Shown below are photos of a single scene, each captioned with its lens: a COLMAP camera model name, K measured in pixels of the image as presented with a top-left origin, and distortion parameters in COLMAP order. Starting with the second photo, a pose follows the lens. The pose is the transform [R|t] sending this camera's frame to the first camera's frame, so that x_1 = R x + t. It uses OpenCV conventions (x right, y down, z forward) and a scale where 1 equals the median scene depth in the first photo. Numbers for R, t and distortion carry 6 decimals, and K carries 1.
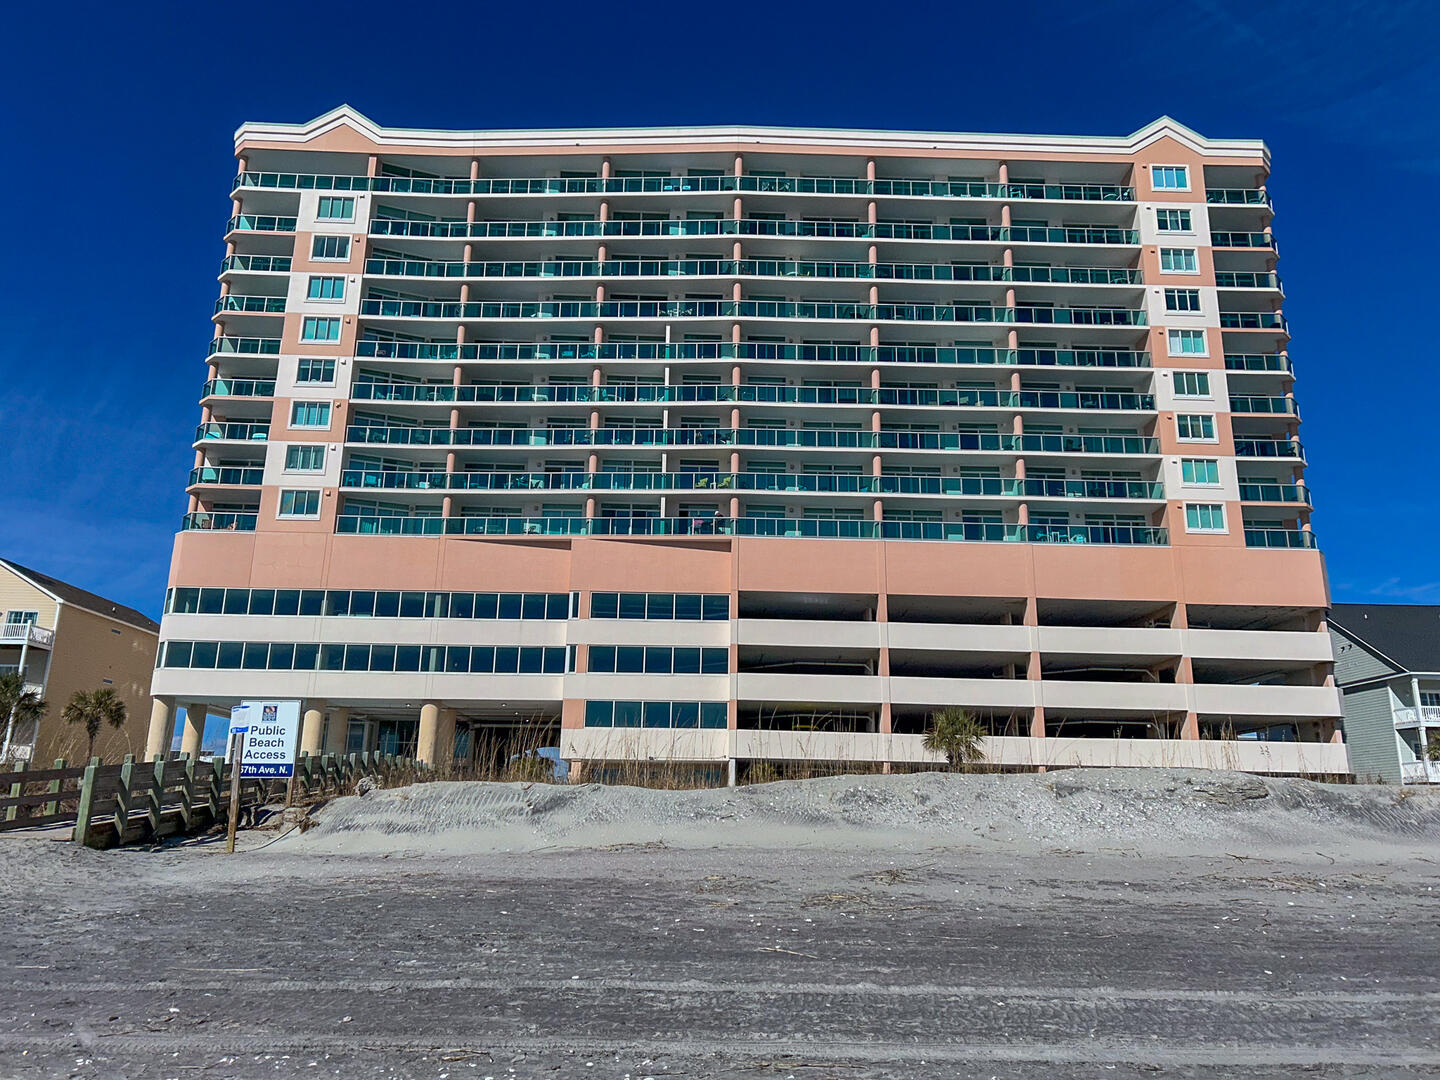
lens RADIAL K [[1086.2, 0, 725.1], [0, 1086.2, 536.6], [0, 0, 1]] dist [0.070690, -0.033731]
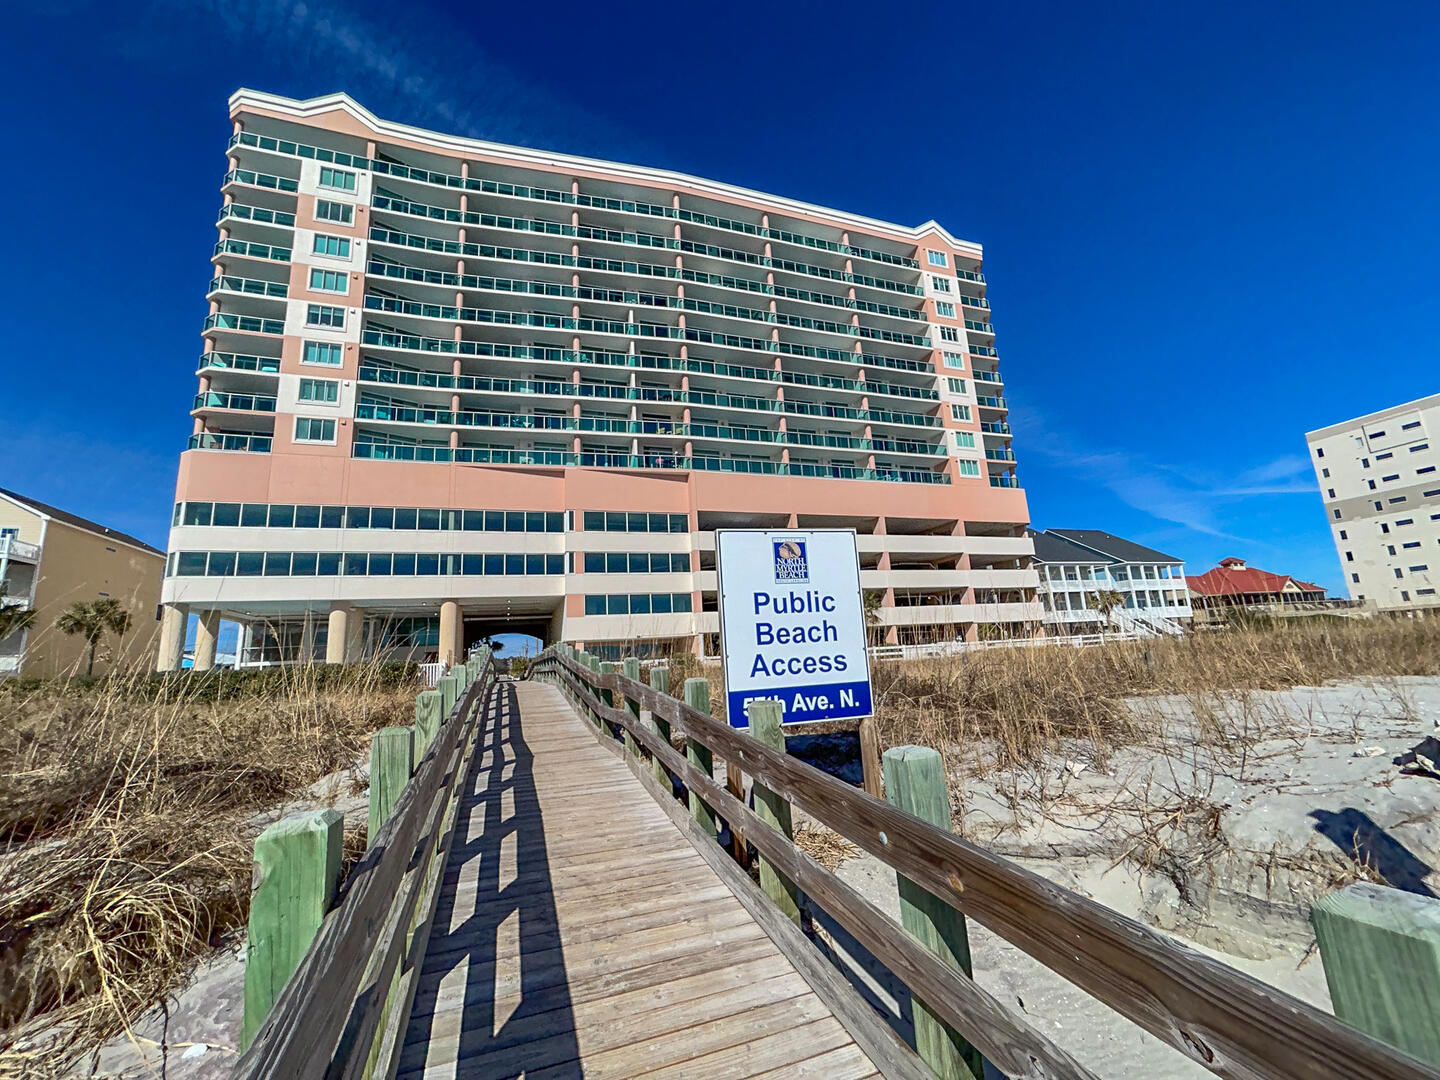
lens RADIAL K [[589.7, 0, 725.4], [0, 589.7, 543.1], [0, 0, 1]] dist [0.000801, 0.003297]
pose [[0.949535, -0.008777, 0.313538, -0.175934], [-0.007893, 0.998623, 0.051859, 0.050223], [-0.313562, -0.051717, 0.948158, 0.281753]]
